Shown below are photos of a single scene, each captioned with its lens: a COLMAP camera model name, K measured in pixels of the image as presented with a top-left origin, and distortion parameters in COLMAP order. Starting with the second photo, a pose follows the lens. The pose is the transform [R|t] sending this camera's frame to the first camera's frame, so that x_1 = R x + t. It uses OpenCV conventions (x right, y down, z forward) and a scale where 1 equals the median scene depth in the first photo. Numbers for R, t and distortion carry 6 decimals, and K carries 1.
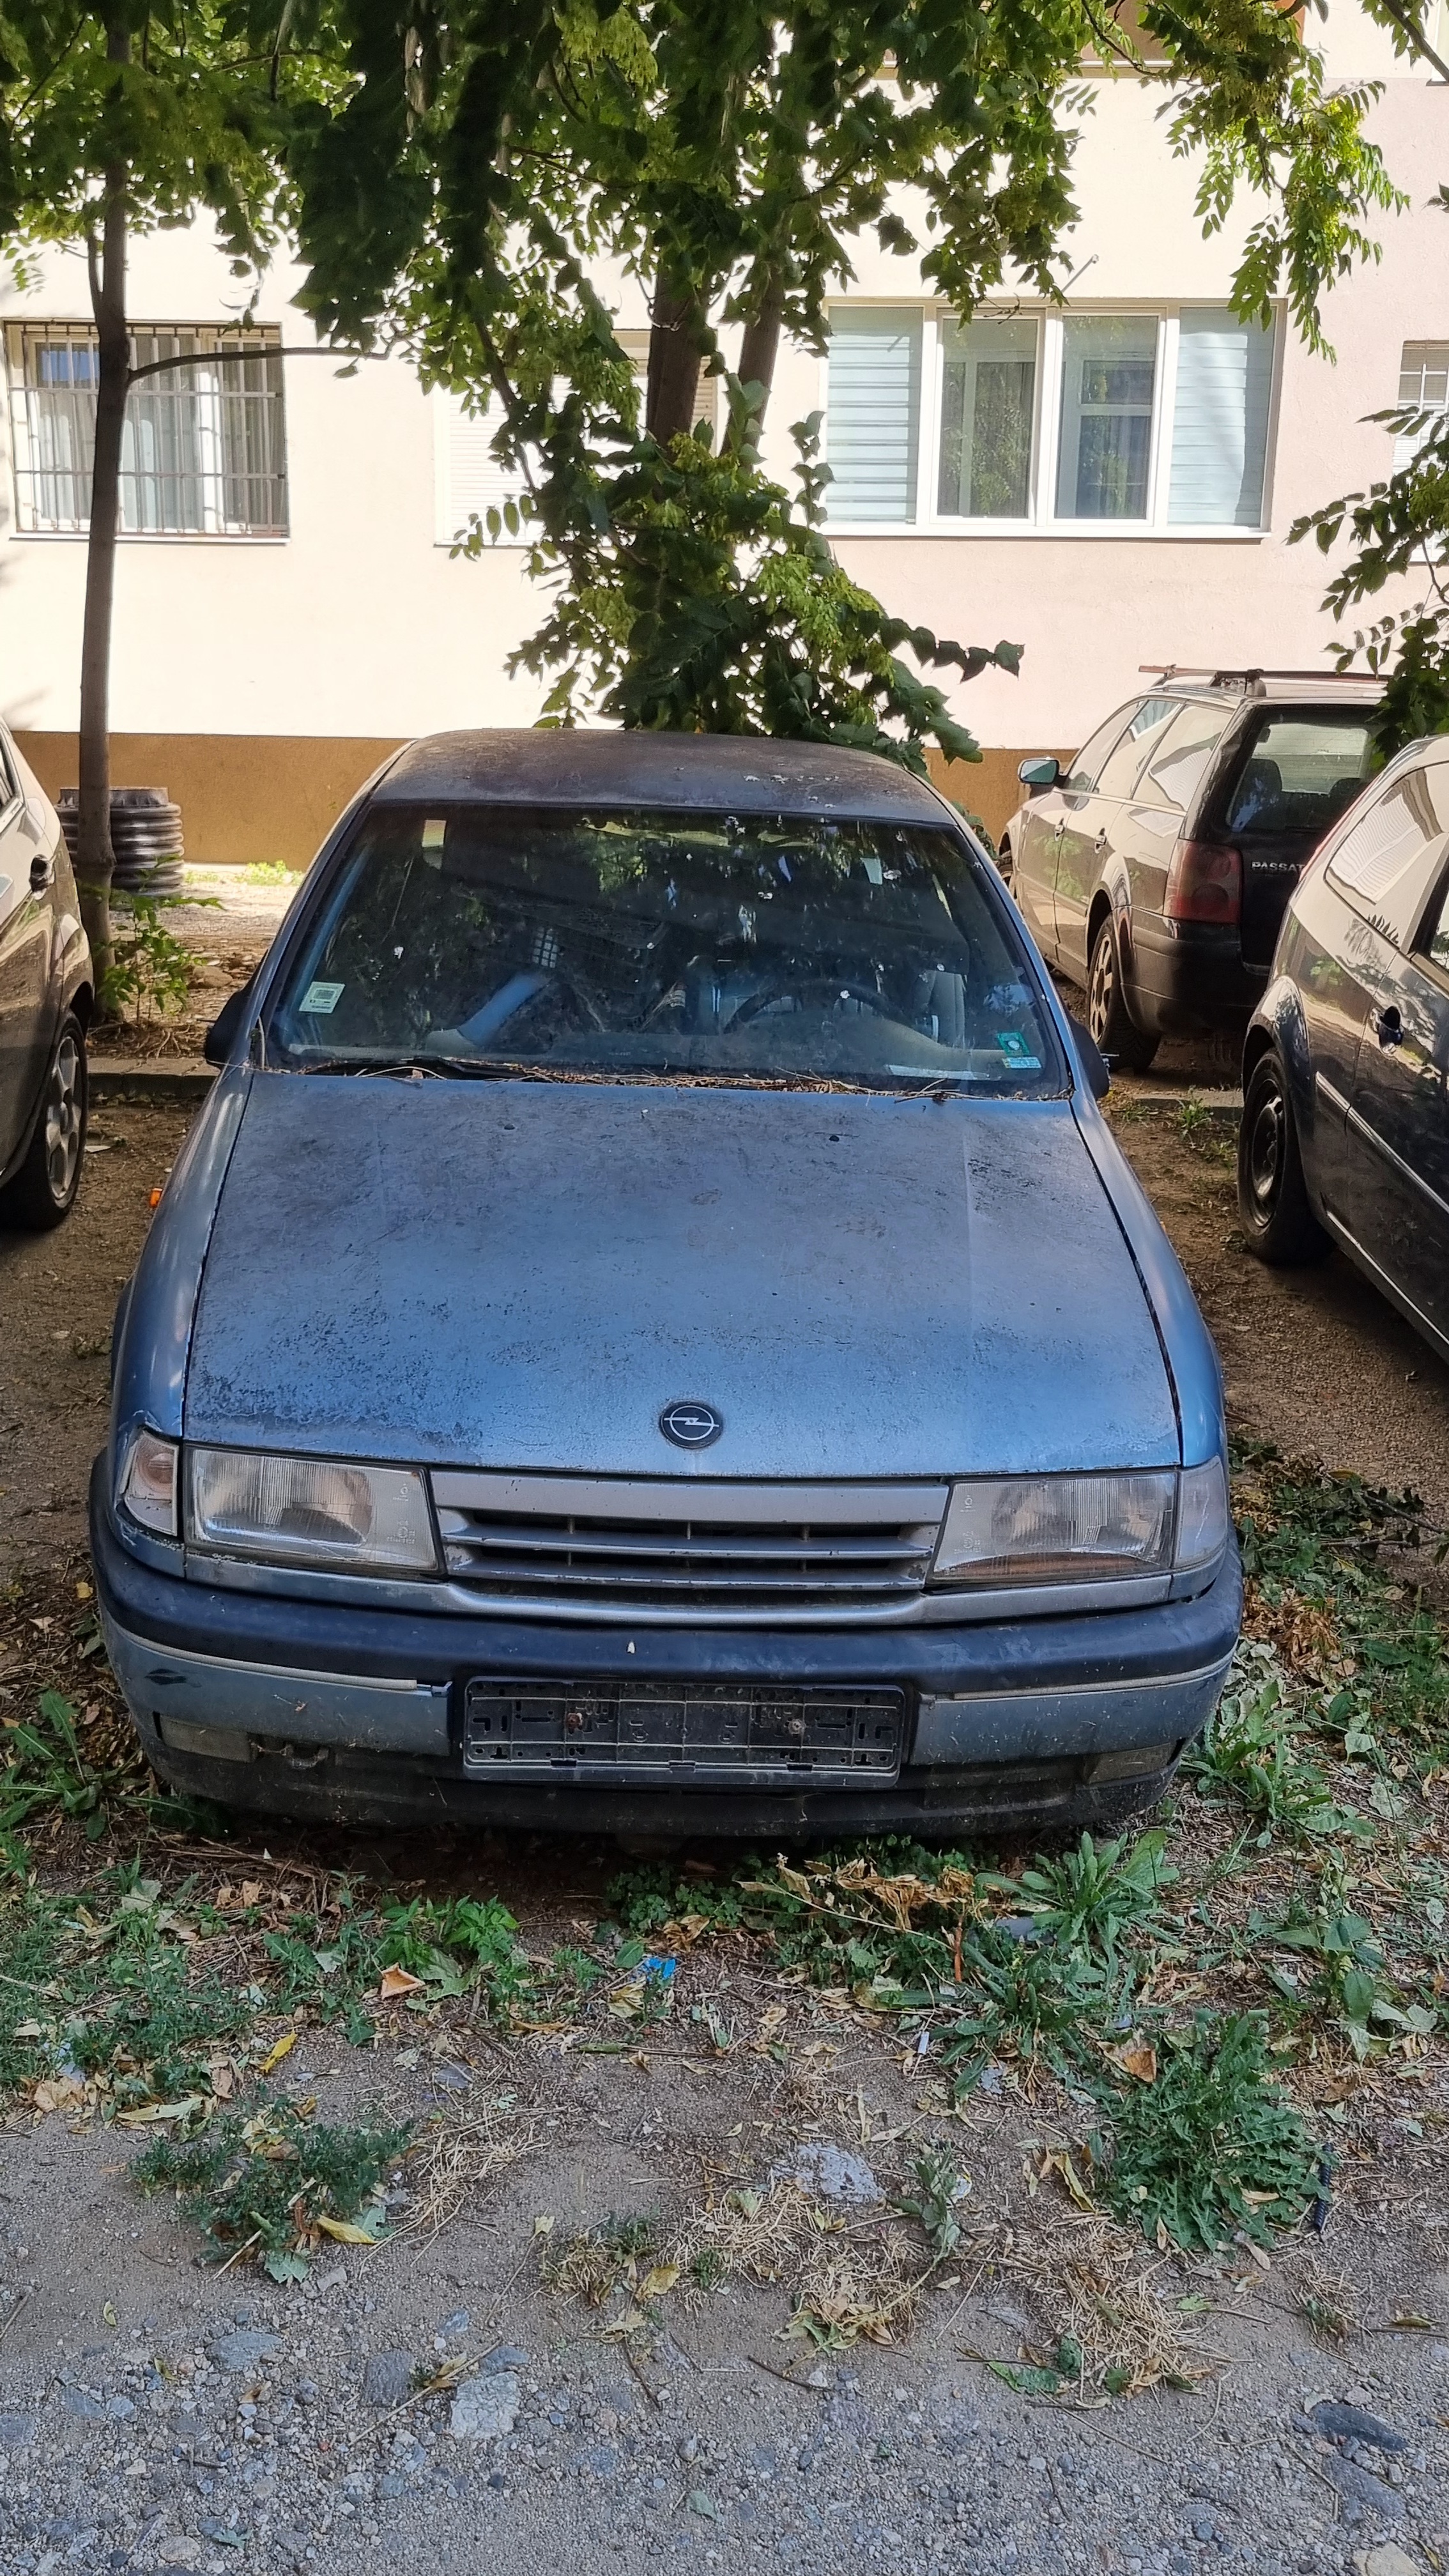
lens RADIAL K [[1963.8, 0, 724.5], [0, 1963.8, 1288.0], [0, 0, 1]] dist [0.025621, 0.007209]
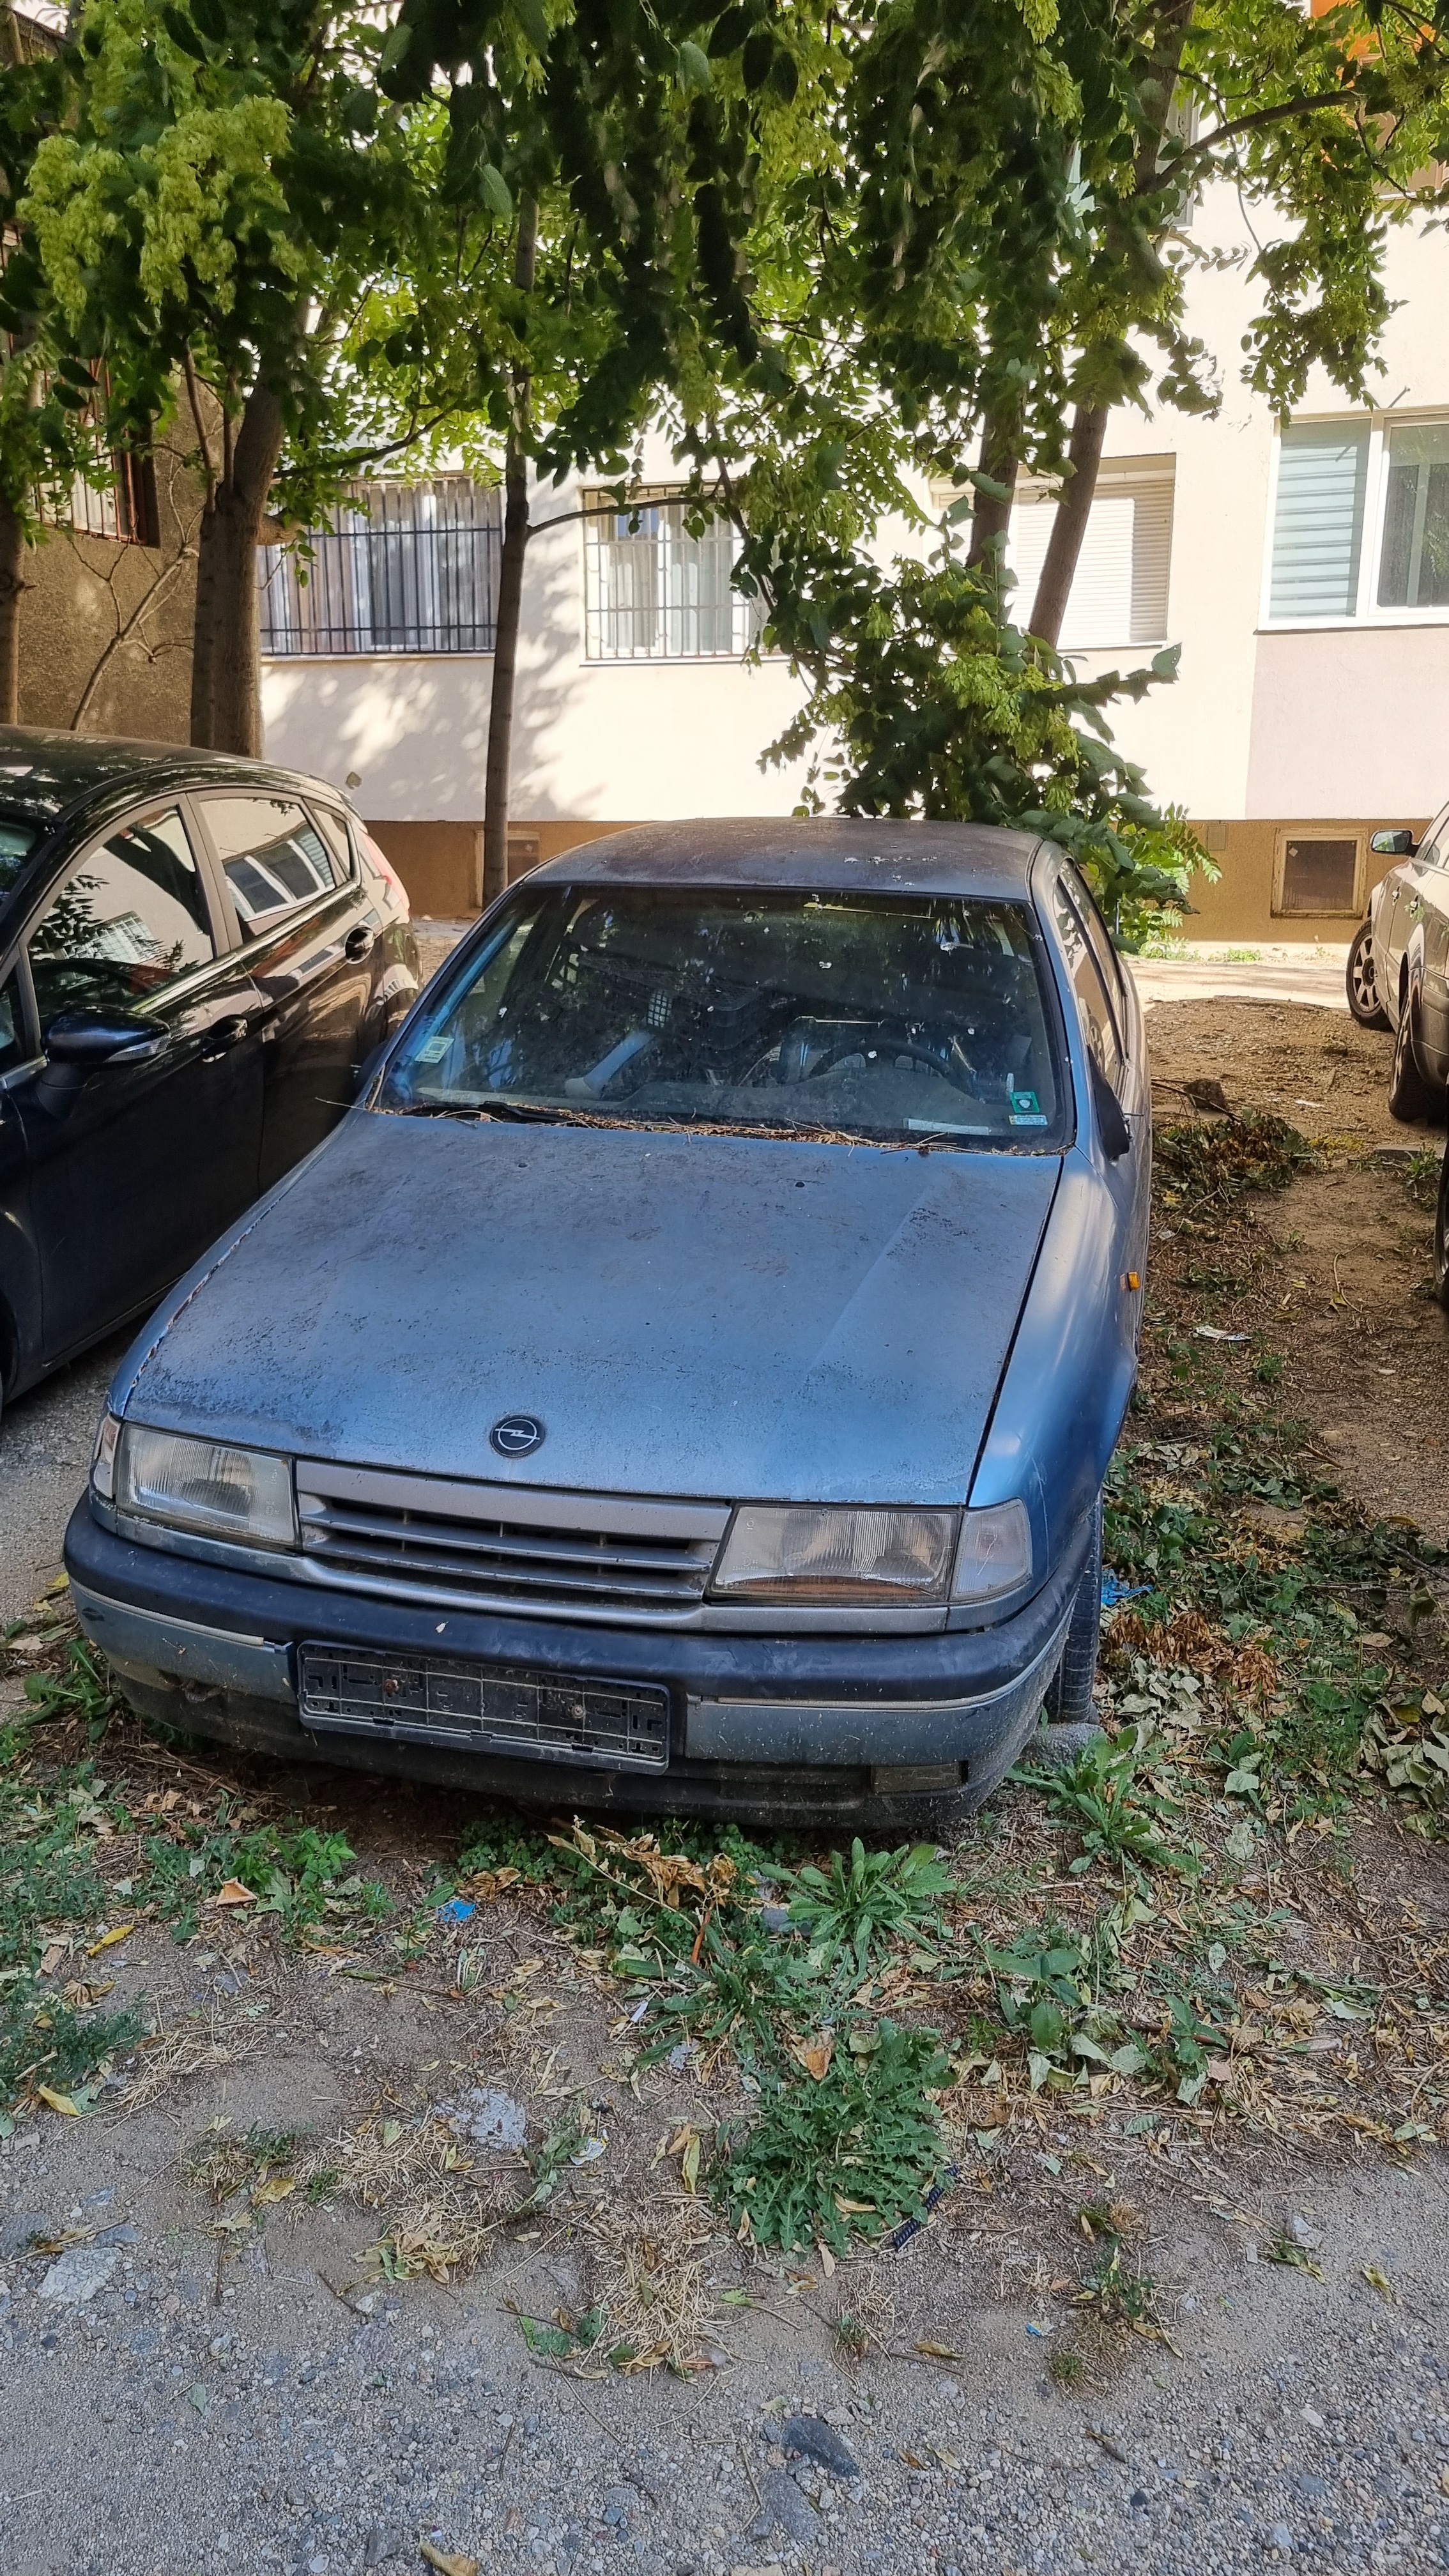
lens RADIAL K [[1685.2, 0, 724.5], [0, 1685.2, 1288.0], [0, 0, 1]] dist [0.030642, -0.004146]
pose [[0.970199, 0.049234, -0.237257, 0.328852], [-0.049715, 0.998756, 0.003959, -0.025915], [0.237157, 0.007954, 0.971439, 0.081213]]
